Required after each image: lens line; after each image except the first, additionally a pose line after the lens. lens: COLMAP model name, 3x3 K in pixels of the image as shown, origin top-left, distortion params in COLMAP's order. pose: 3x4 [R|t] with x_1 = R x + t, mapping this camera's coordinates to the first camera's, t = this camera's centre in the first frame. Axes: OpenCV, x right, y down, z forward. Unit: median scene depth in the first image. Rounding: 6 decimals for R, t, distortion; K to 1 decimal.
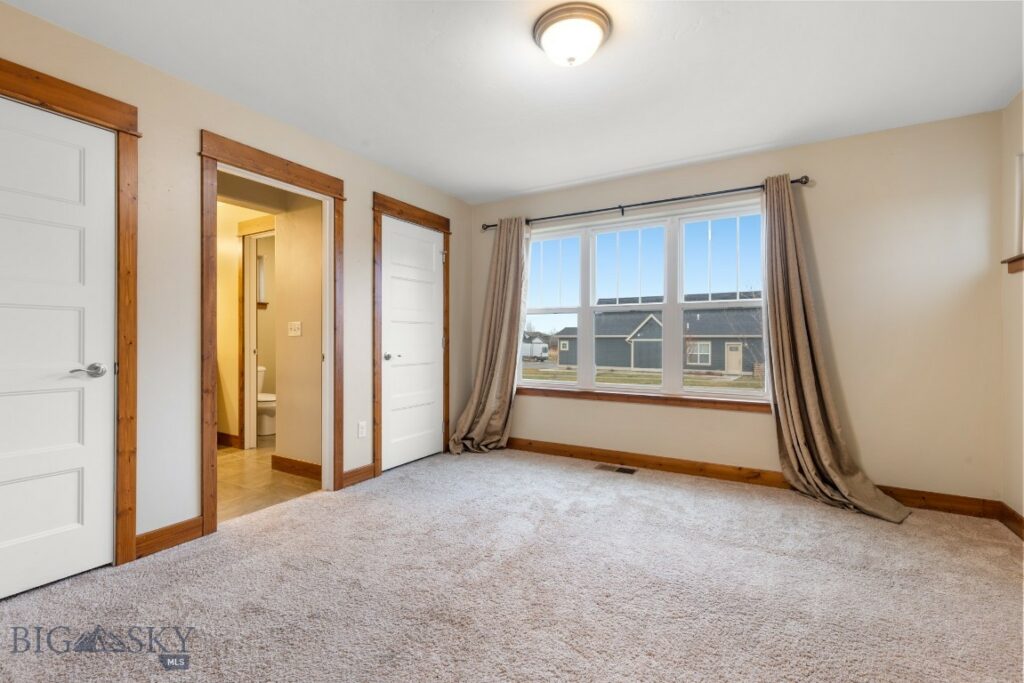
lens RADIAL K [[460.8, 0, 511.8], [0, 460.8, 349.4], [0, 0, 1]] dist [0.001874, -0.000009]
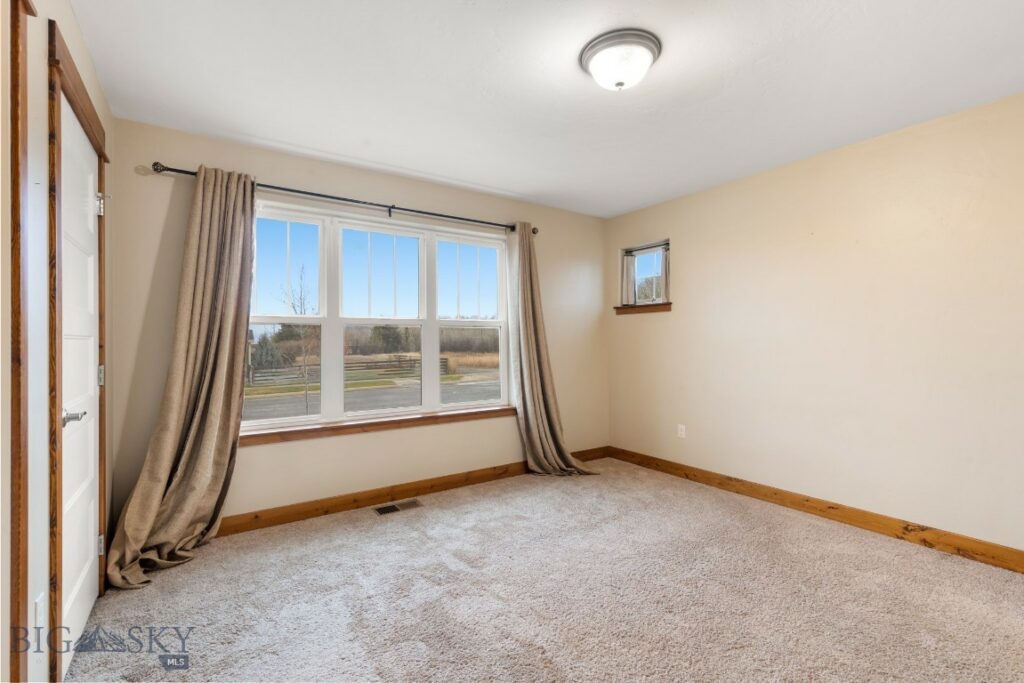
lens RADIAL K [[460.8, 0, 511.8], [0, 460.8, 349.4], [0, 0, 1]] dist [0.001874, -0.000009]
pose [[0.421536, -0.021052, 0.906567, -0.533977], [0.025532, 0.999610, 0.011341, -0.049164], [-0.906452, 0.018366, 0.421909, 0.493219]]
